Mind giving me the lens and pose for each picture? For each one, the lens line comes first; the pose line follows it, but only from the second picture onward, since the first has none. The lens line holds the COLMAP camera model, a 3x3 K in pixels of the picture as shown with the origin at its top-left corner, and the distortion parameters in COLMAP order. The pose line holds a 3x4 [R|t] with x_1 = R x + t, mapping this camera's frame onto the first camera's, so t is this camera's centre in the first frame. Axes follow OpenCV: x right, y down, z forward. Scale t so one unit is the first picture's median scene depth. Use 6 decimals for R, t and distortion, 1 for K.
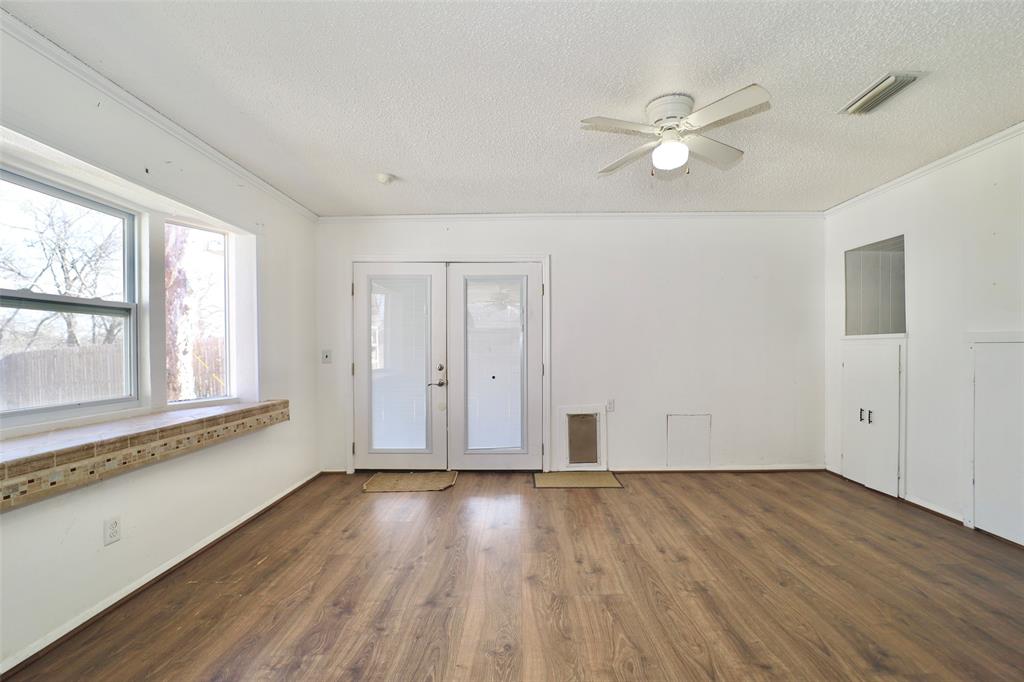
lens RADIAL K [[429.4, 0, 512.9], [0, 429.4, 346.9], [0, 0, 1]] dist [-0.015072, -0.002025]
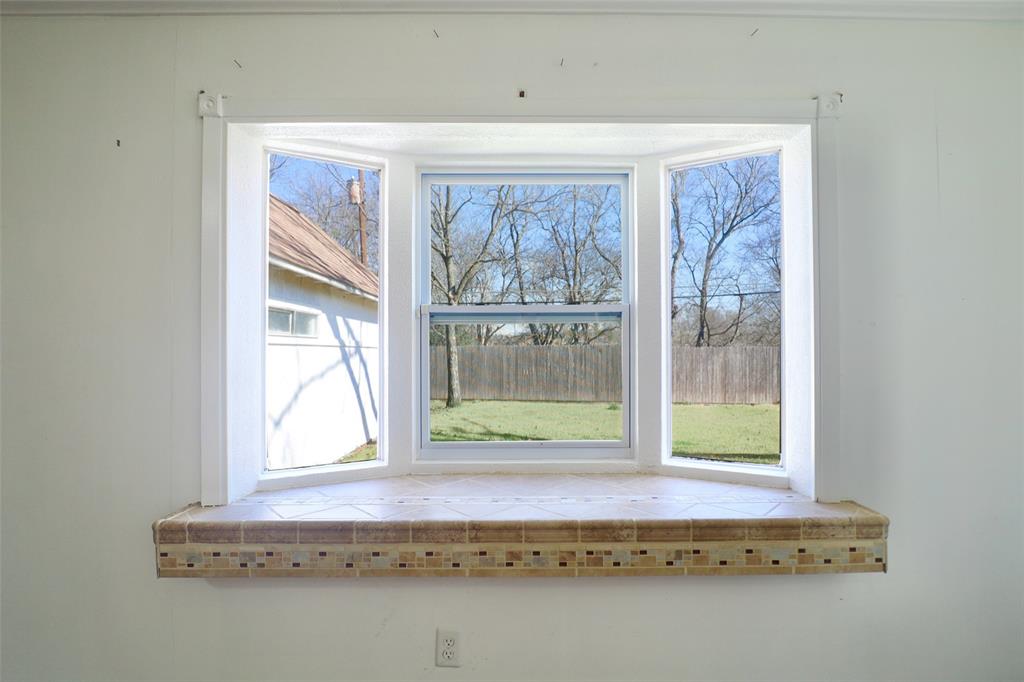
lens RADIAL K [[429.4, 0, 512.7], [0, 429.4, 349.6], [0, 0, 1]] dist [-0.015072, -0.002025]
pose [[0.018625, -0.011606, -0.999759, -0.236991], [0.004768, 0.999922, -0.011519, -0.041697], [0.999815, -0.004552, 0.018679, 1.052933]]
